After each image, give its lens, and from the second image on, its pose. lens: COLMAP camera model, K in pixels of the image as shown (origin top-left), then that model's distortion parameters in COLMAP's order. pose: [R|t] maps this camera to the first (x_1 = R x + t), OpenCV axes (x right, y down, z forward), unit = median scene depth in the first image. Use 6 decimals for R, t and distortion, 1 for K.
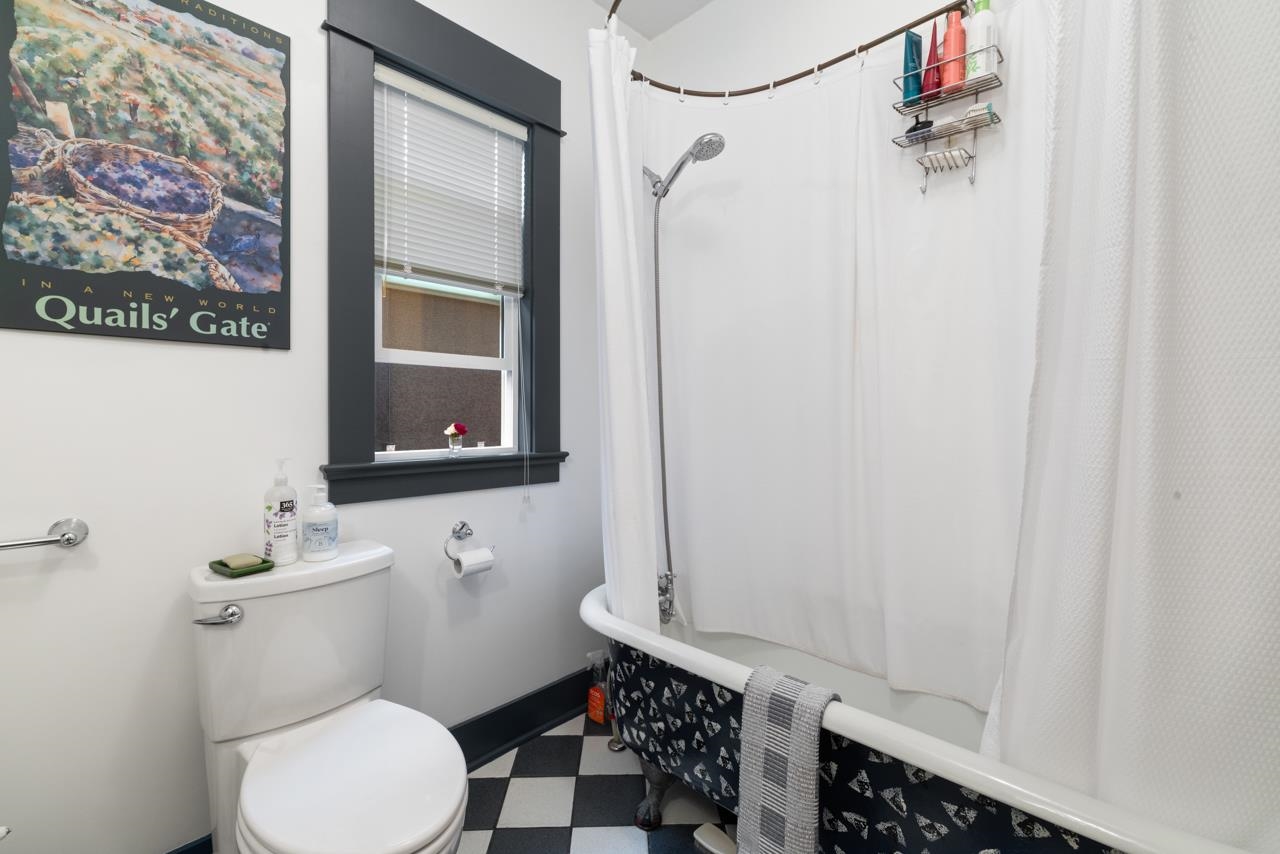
lens RADIAL K [[559.7, 0, 633.4], [0, 559.7, 407.6], [0, 0, 1]] dist [-0.000825, -0.000351]
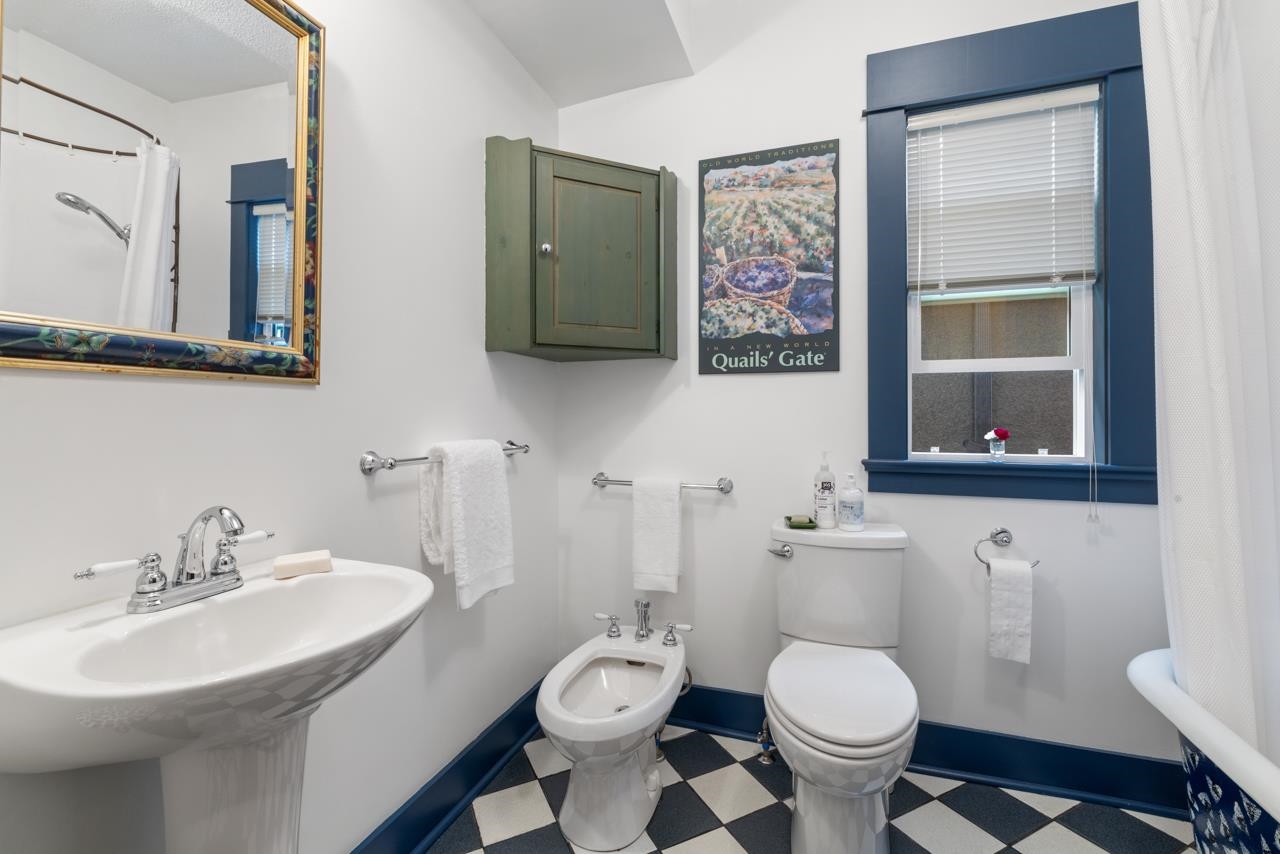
lens RADIAL K [[559.7, 0, 633.4], [0, 559.7, 407.6], [0, 0, 1]] dist [-0.000825, -0.000351]
pose [[0.394742, -0.022871, -0.918507, 0.449804], [0.006947, 0.999736, -0.021908, 0.011232], [0.918766, 0.002267, 0.394796, 0.019144]]
